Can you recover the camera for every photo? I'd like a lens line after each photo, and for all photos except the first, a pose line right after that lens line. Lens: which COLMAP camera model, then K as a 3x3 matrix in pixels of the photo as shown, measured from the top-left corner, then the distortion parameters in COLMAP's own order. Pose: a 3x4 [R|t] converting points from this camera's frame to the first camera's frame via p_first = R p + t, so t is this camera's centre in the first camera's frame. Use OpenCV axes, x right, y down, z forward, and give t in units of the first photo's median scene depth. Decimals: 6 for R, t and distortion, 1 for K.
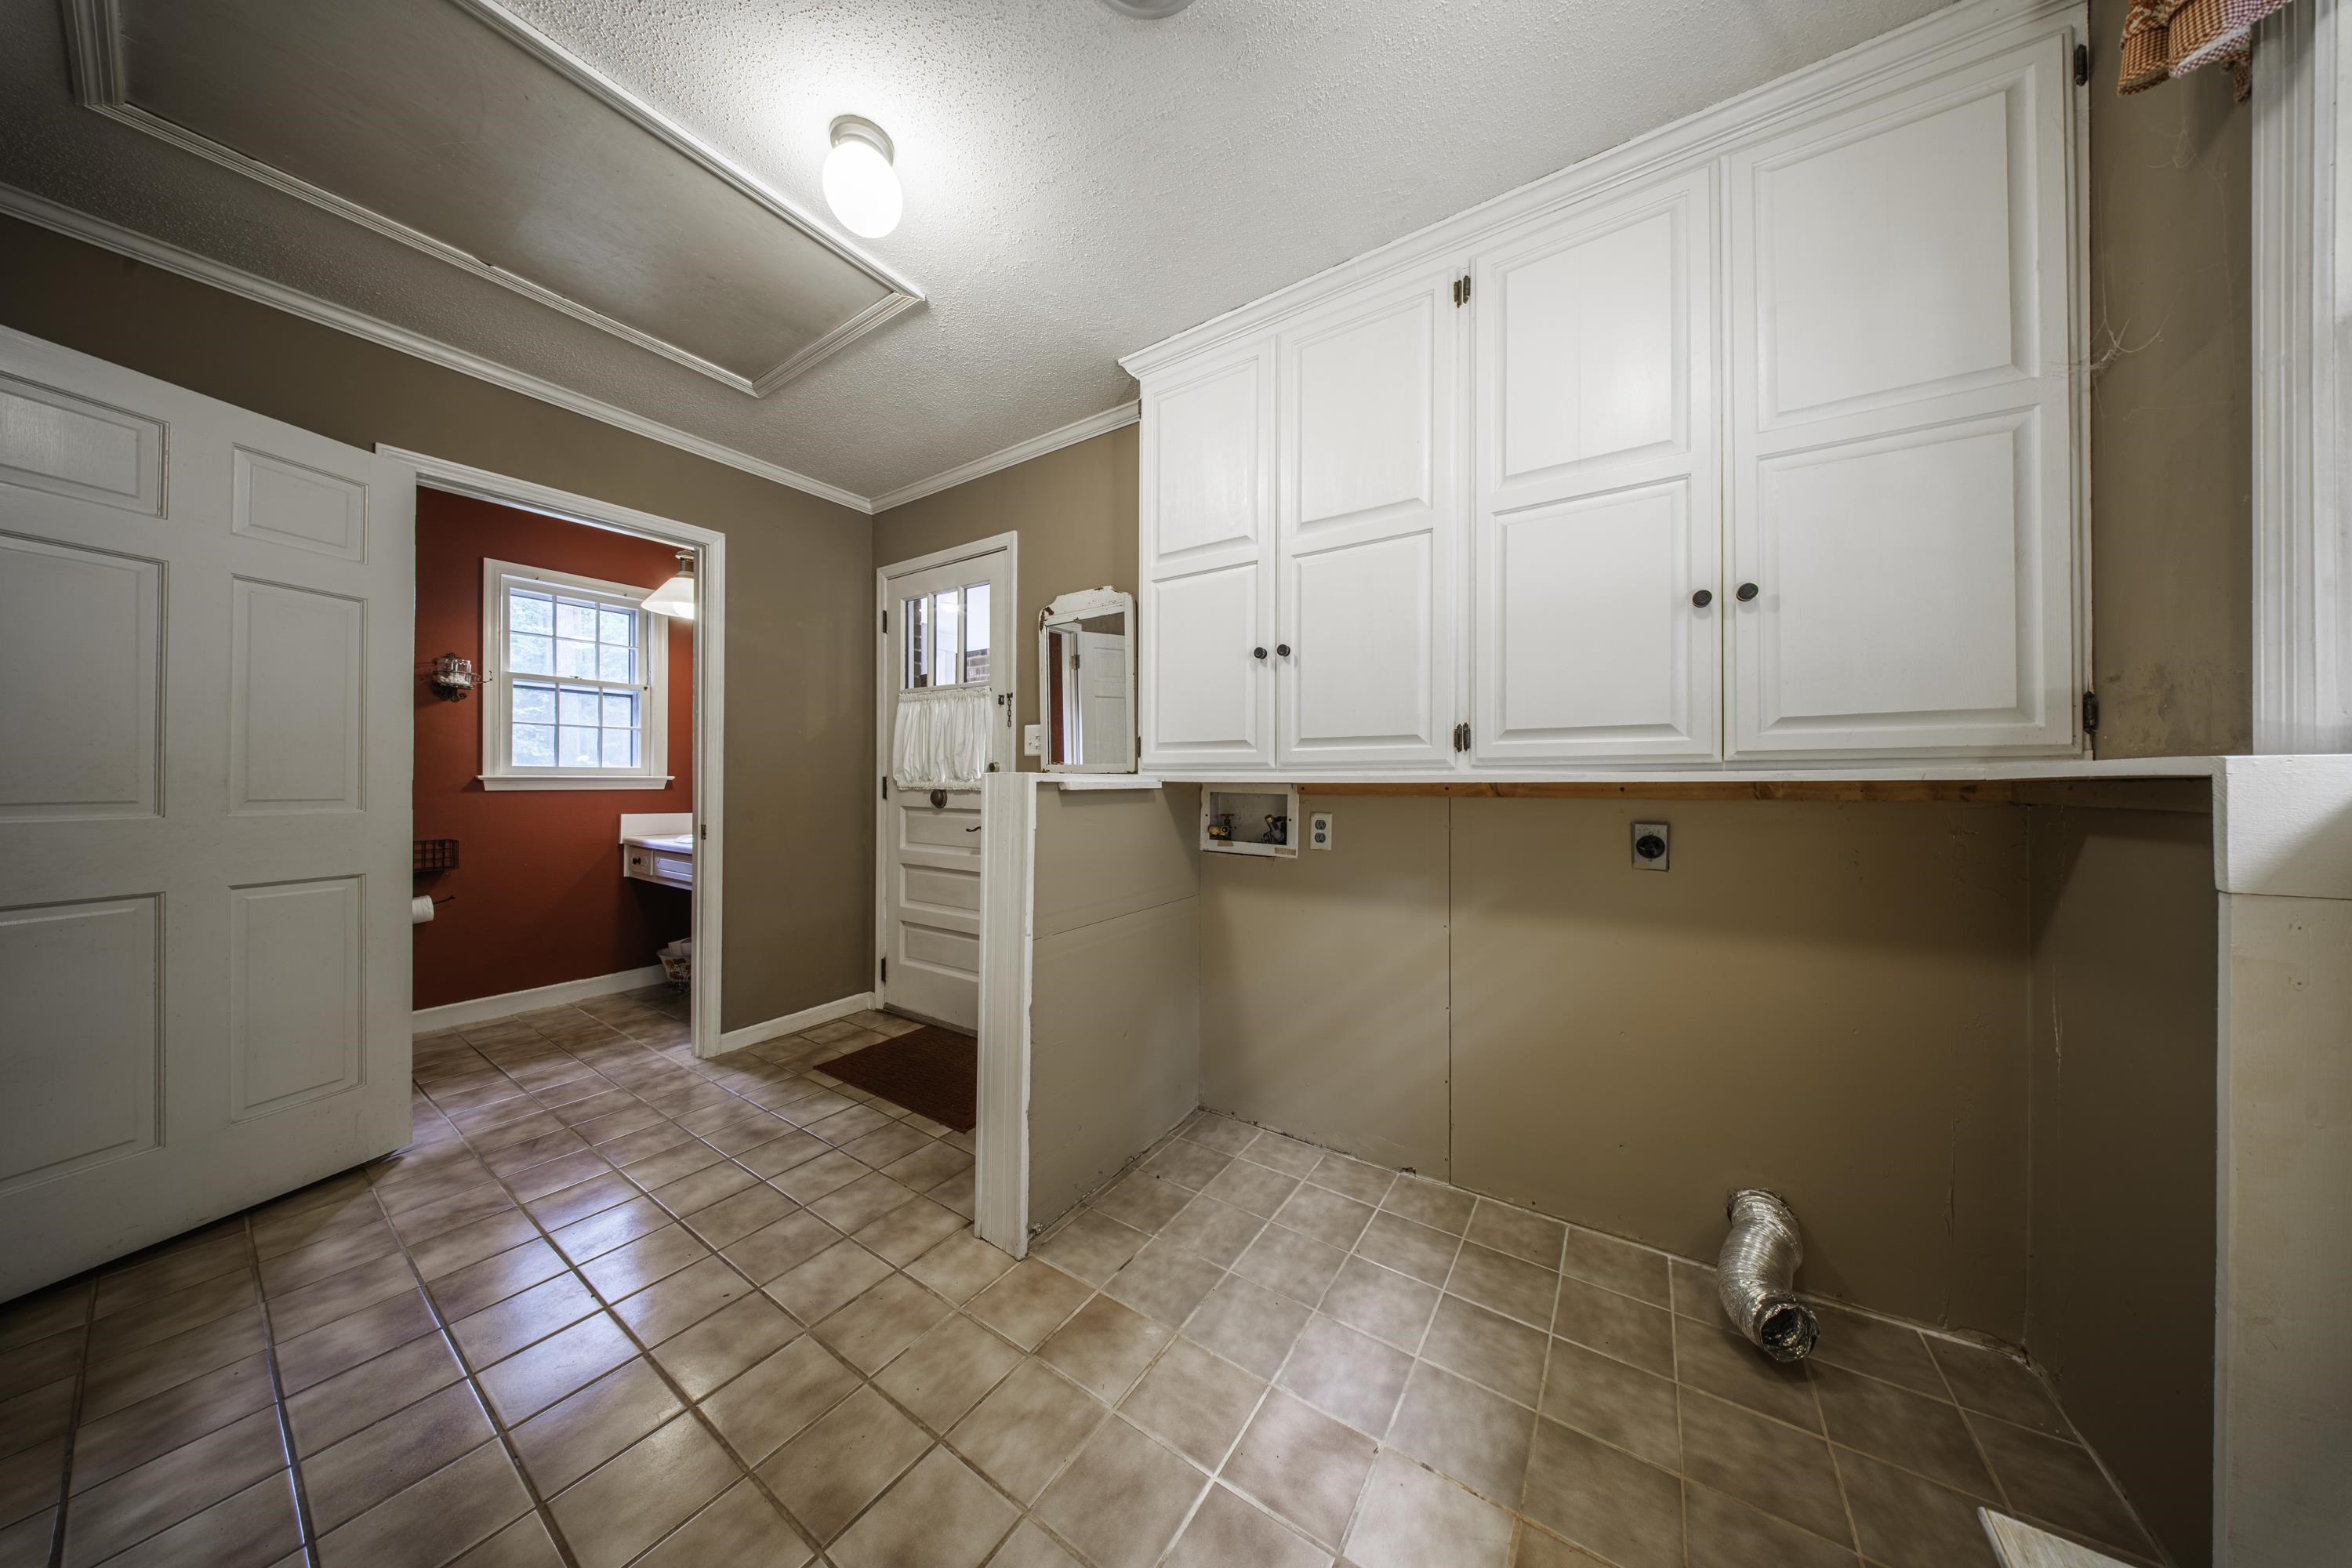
lens RADIAL K [[690.7, 0, 1175.8], [0, 690.7, 777.9], [0, 0, 1]] dist [-0.008184, -0.000048]
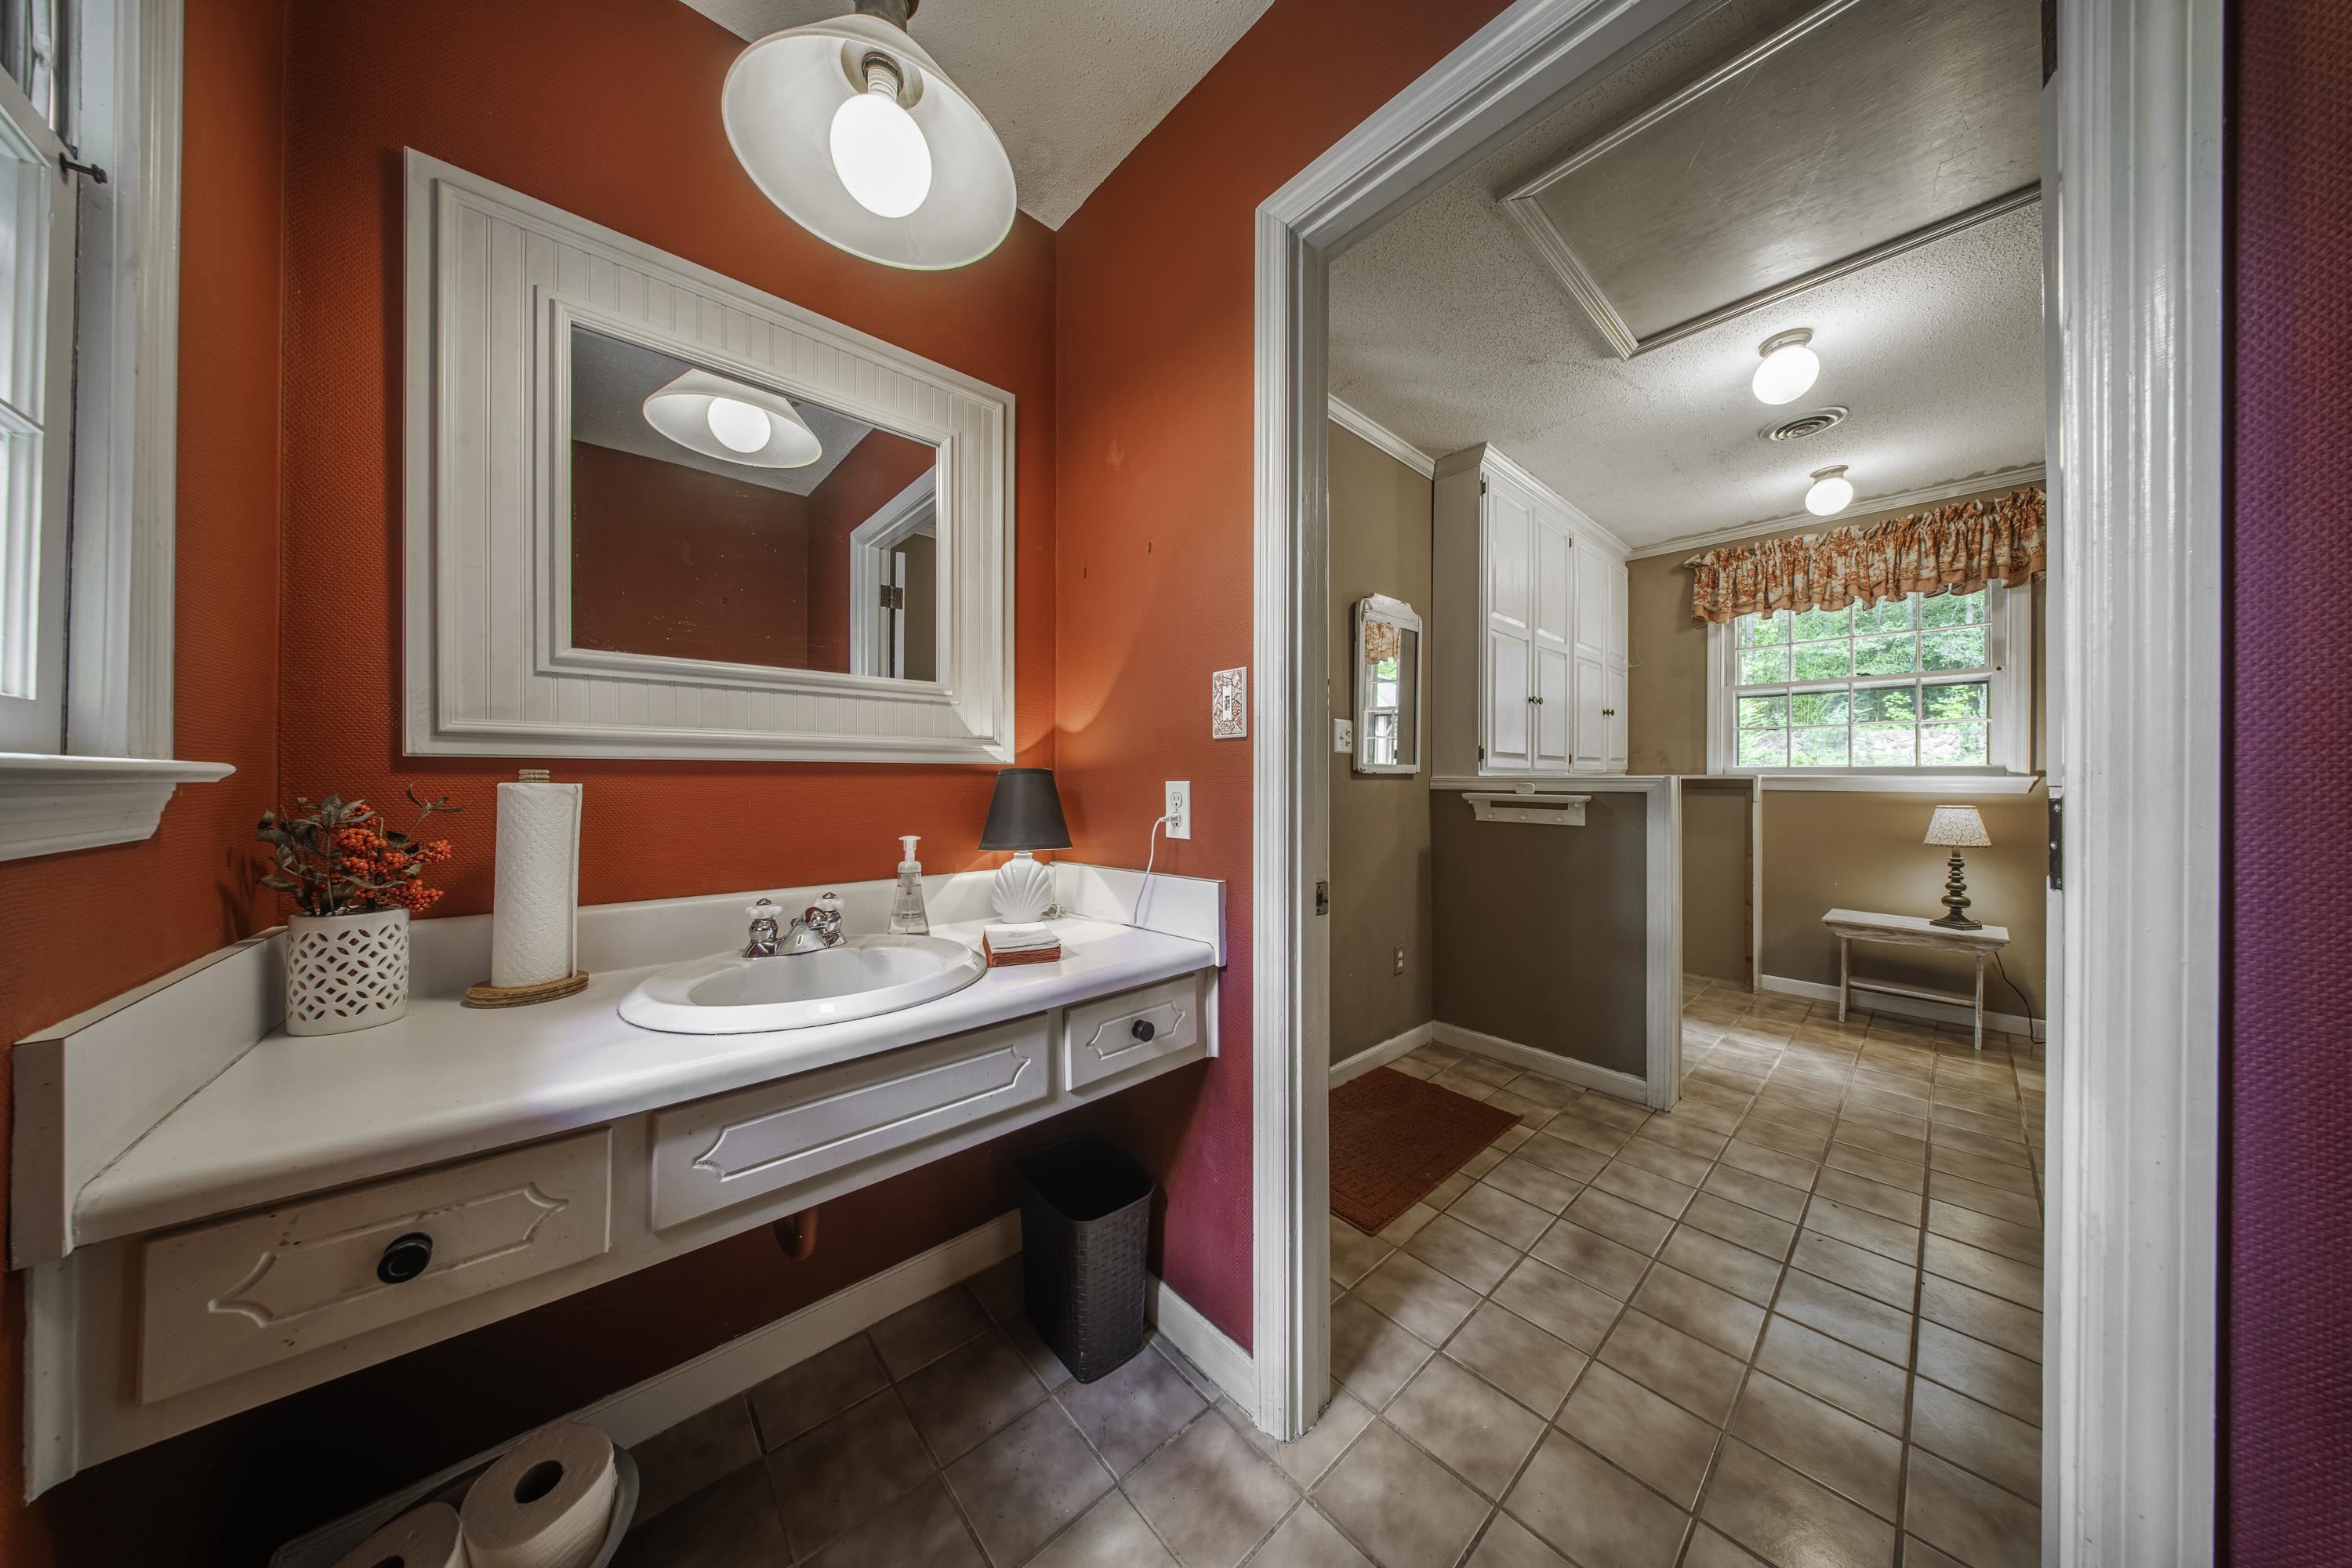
lens RADIAL K [[690.7, 0, 1172.5], [0, 690.7, 777.2], [0, 0, 1]] dist [-0.008184, -0.000048]
pose [[0.258624, 0.000753, 0.965978, -1.703070], [-0.003575, 0.999994, 0.000177, -0.001240], [-0.965972, -0.003499, 0.258625, 1.457729]]
